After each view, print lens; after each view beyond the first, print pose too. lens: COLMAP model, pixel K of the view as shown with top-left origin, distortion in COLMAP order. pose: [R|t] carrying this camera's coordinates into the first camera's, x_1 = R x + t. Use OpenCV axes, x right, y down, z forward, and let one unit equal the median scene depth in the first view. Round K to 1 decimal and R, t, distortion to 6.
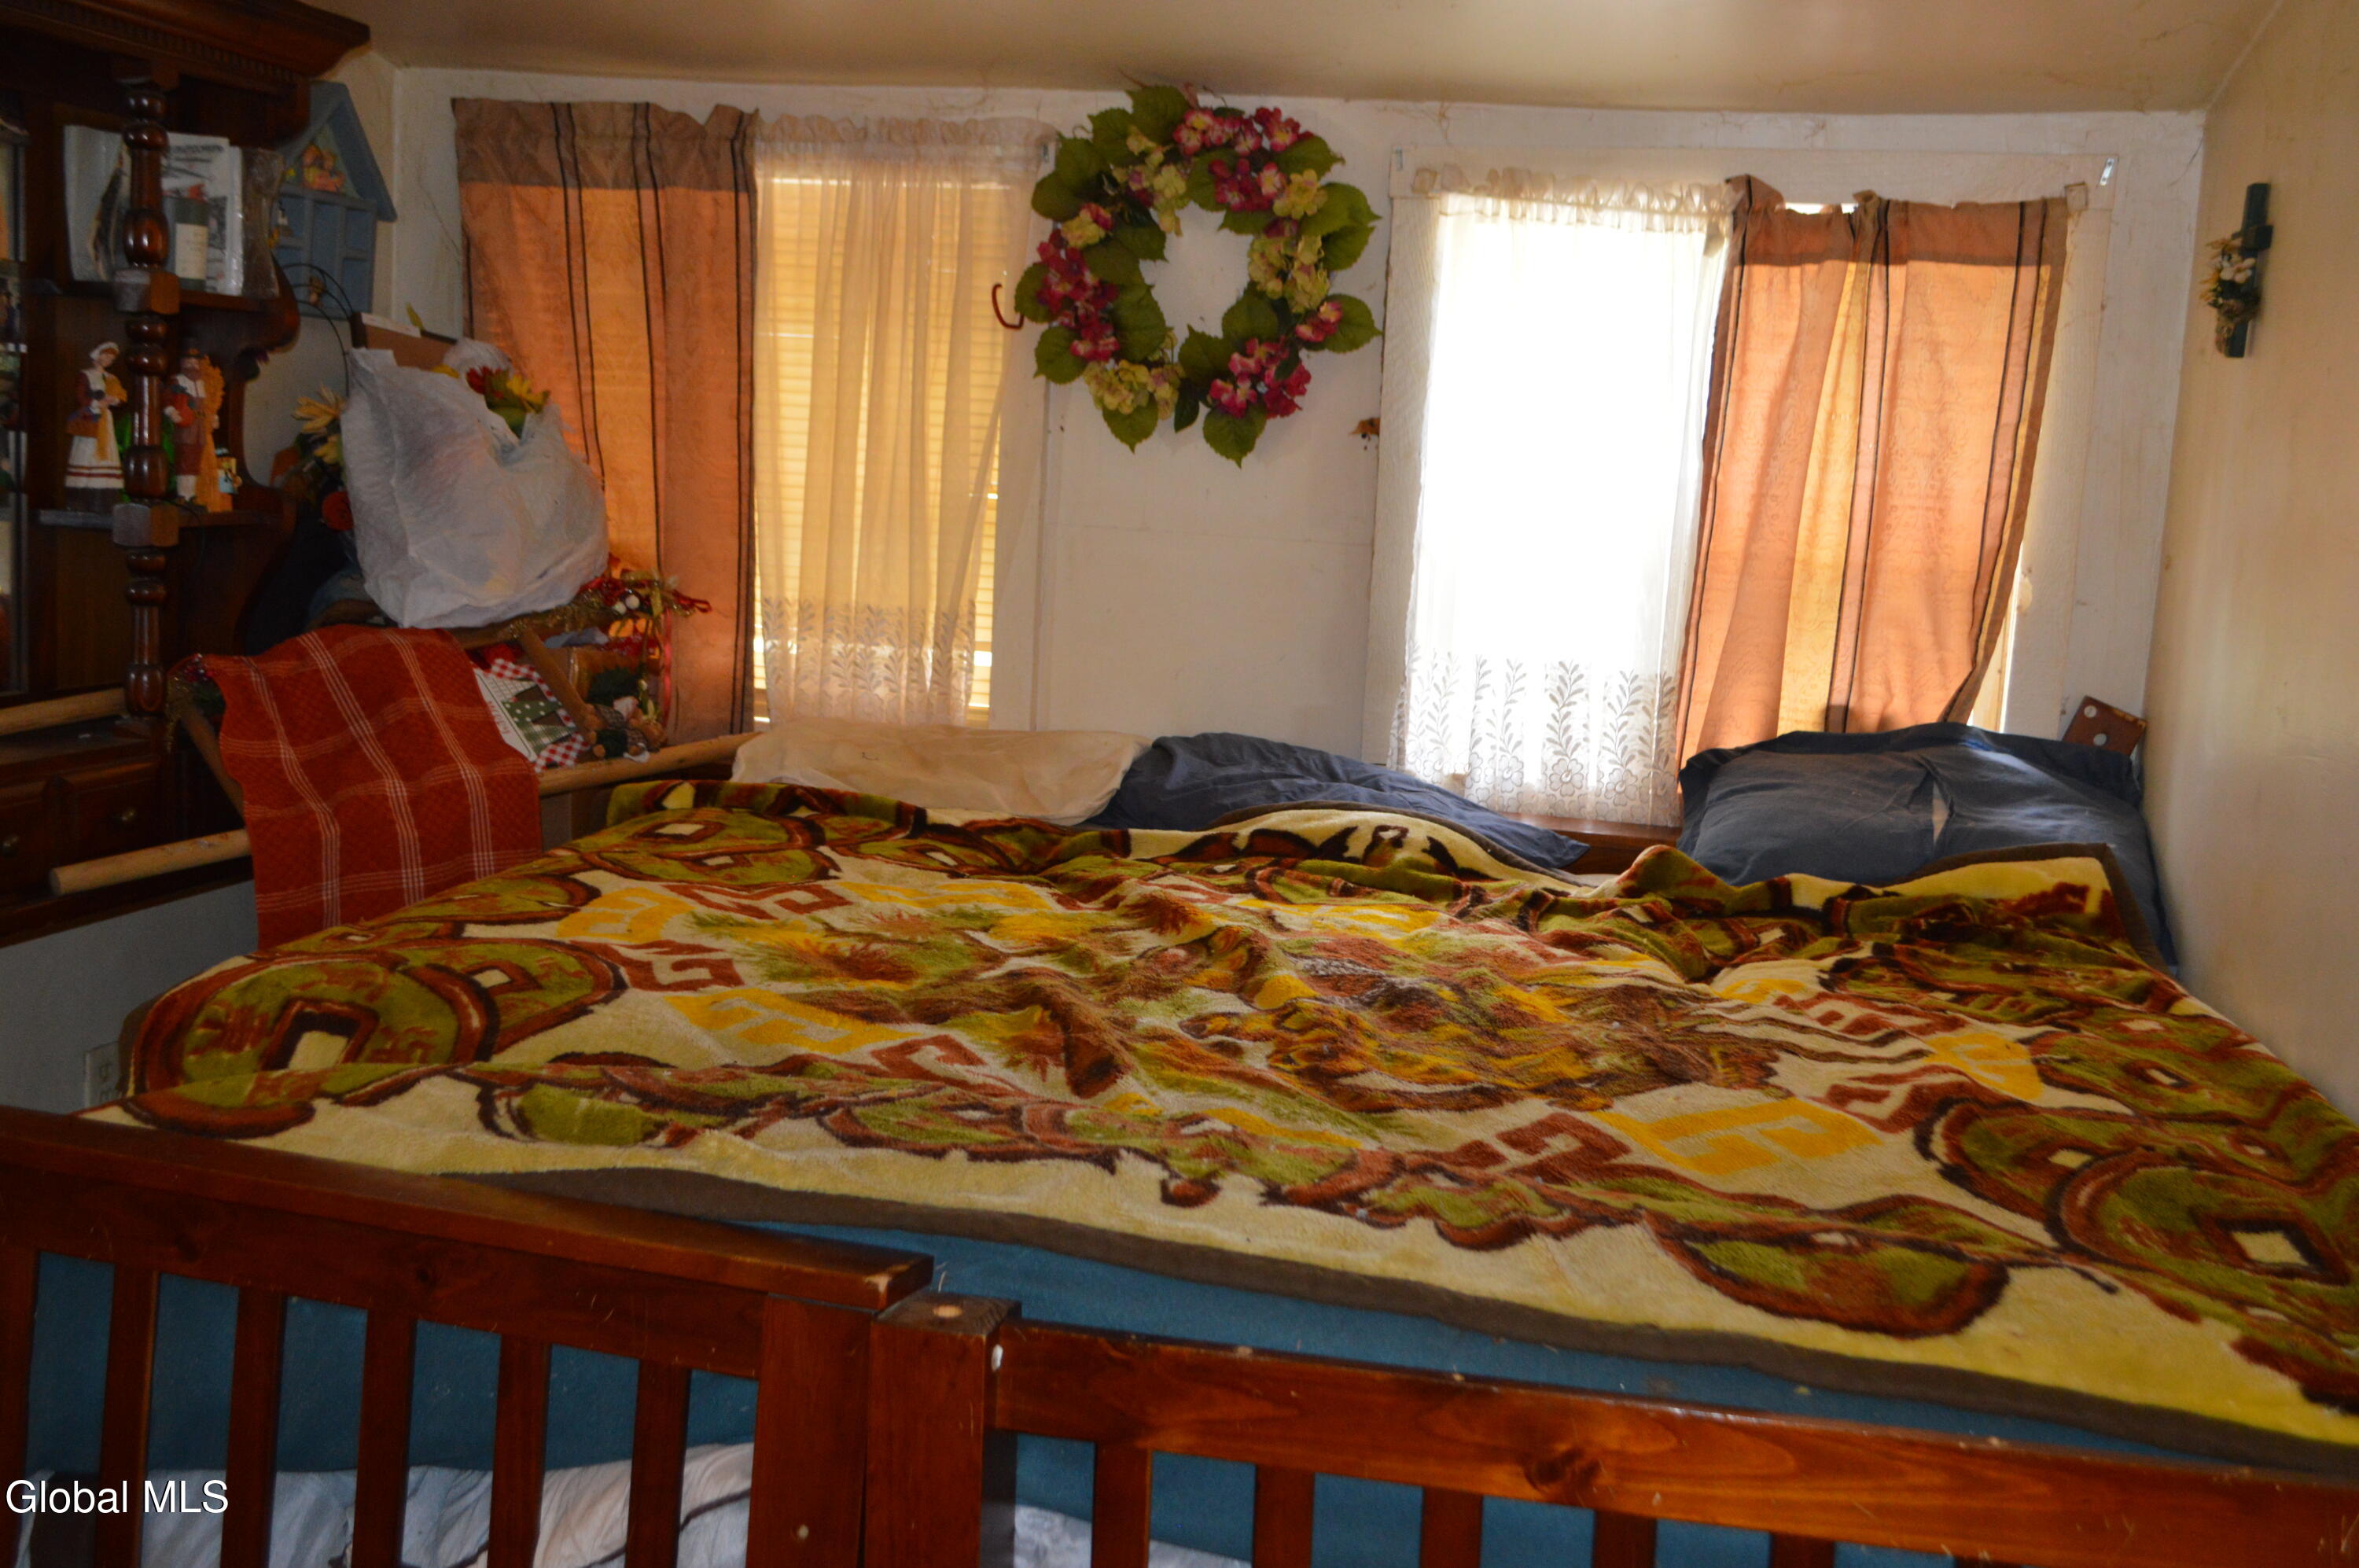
lens RADIAL K [[2432.2, 0, 1179.5], [0, 2432.2, 784.0], [0, 0, 1]] dist [-0.020220, -0.022165]
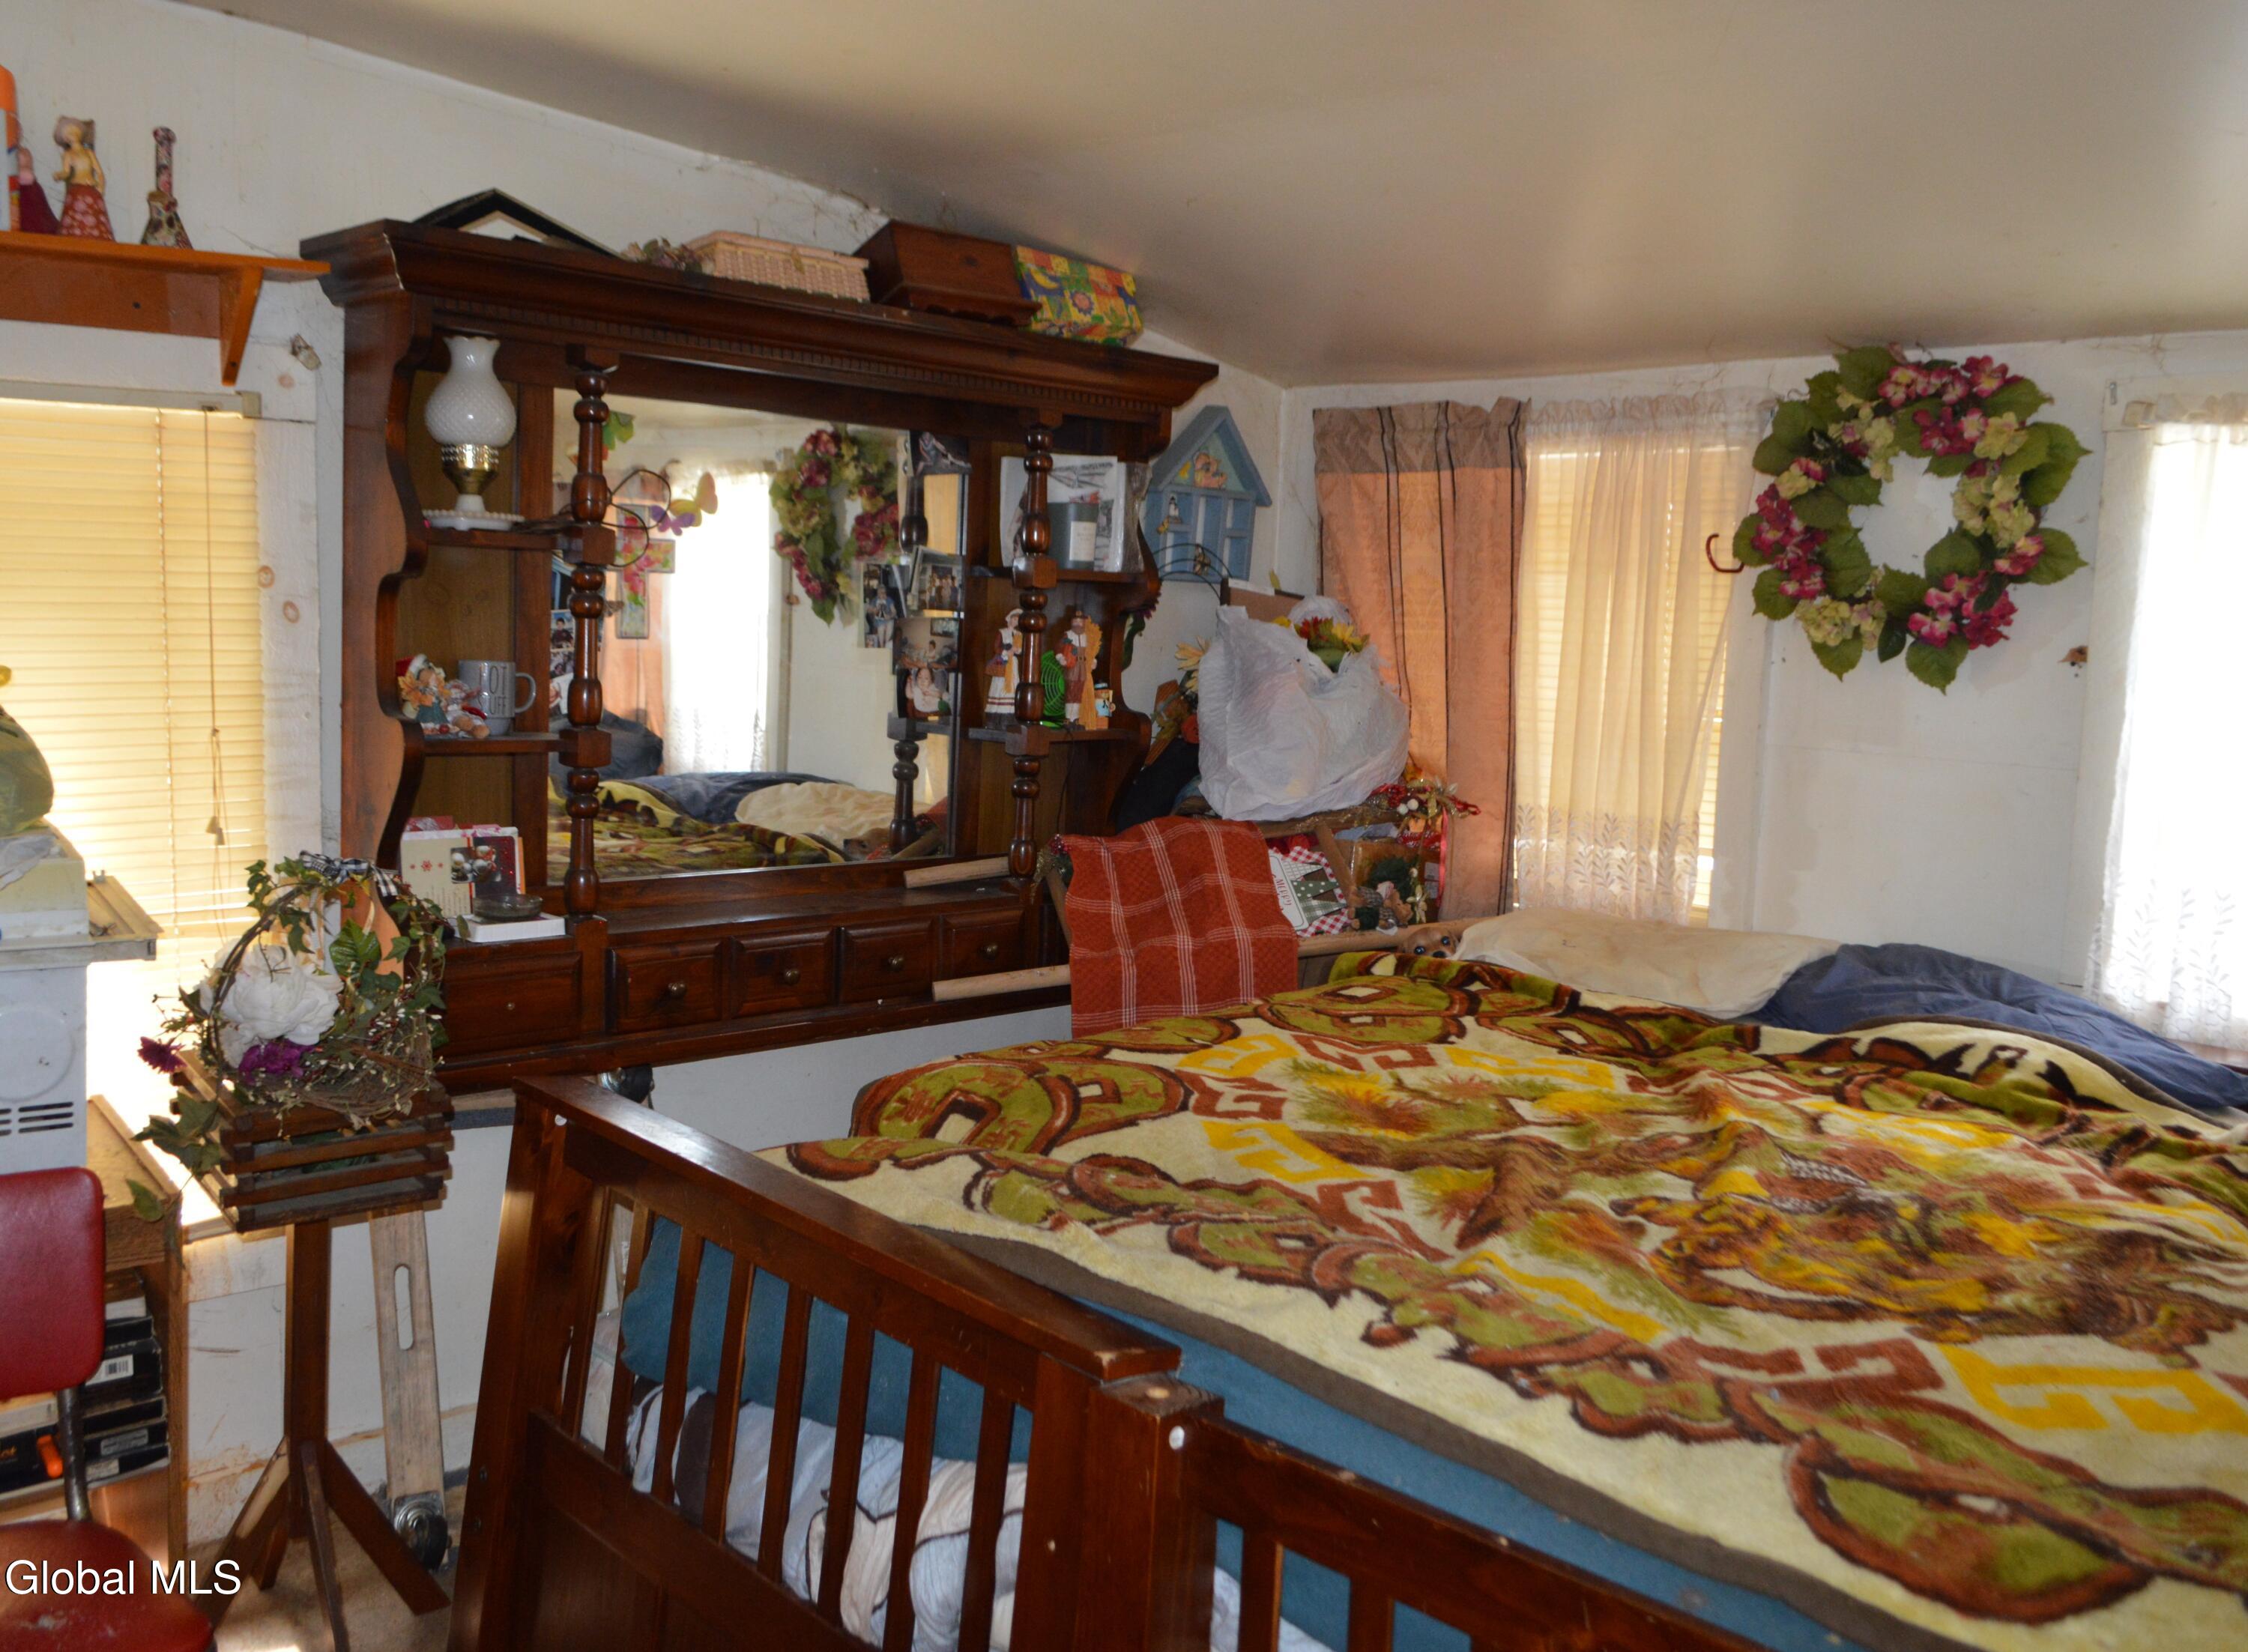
lens RADIAL K [[2107.8, 0, 1120.7], [0, 2107.8, 799.5], [0, 0, 1]] dist [-0.007604, -0.006390]
pose [[0.802163, 0.028331, -0.596432, 0.292122], [-0.068641, 0.996627, -0.044977, -0.019426], [0.593146, 0.077019, 0.801402, 0.058818]]
